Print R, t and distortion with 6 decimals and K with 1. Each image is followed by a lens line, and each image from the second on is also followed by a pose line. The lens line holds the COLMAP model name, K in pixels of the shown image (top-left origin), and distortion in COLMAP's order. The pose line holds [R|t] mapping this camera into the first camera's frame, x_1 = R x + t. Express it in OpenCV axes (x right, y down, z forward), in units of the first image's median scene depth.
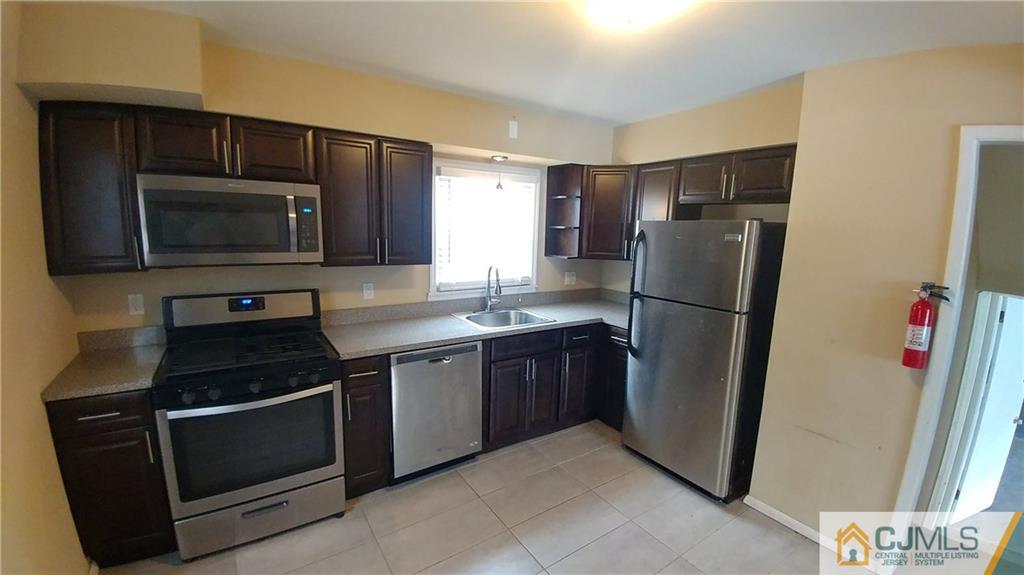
lens RADIAL K [[415.4, 0, 507.6], [0, 415.4, 288.6], [0, 0, 1]] dist [0.015310, -0.034858]
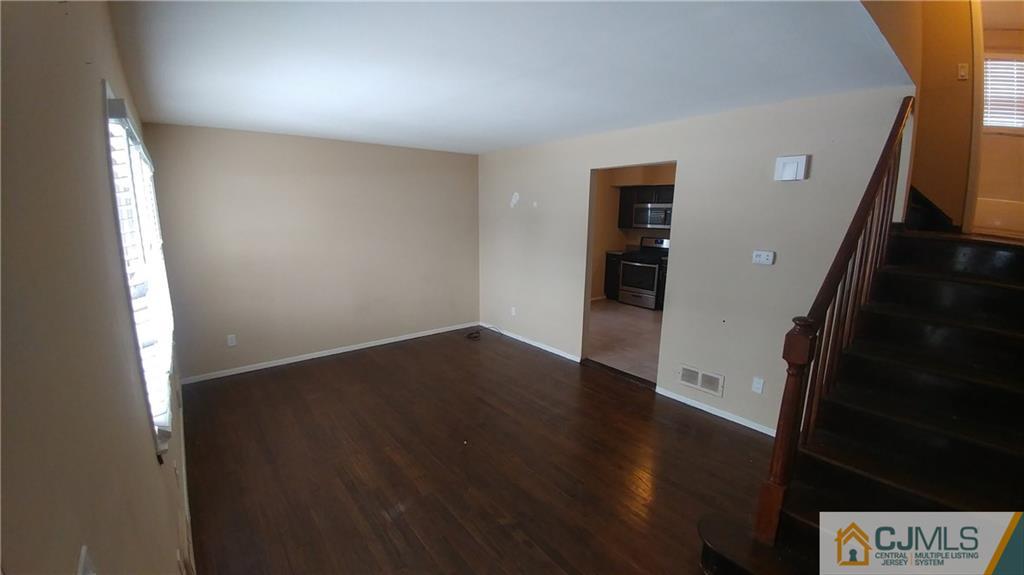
lens RADIAL K [[415.4, 0, 507.6], [0, 415.4, 288.6], [0, 0, 1]] dist [0.015310, -0.034858]
pose [[0.069637, 0.154962, -0.985463, 2.378611], [-0.168944, 0.975424, 0.141445, 0.127119], [0.983163, 0.156638, 0.094105, -0.358862]]
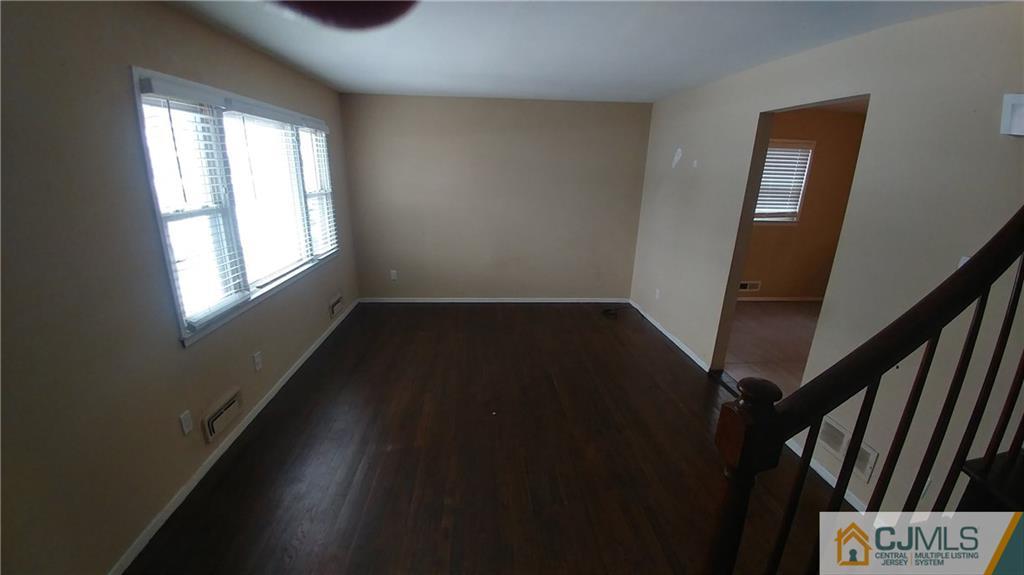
lens RADIAL K [[414.0, 0, 510.4], [0, 414.0, 295.3], [0, 0, 1]] dist [0.014127, -0.037748]
pose [[-0.517099, 0.210683, -0.829591, 2.102450], [-0.177793, 0.921653, 0.344885, 0.032147], [0.837257, 0.325835, -0.439128, 0.176785]]
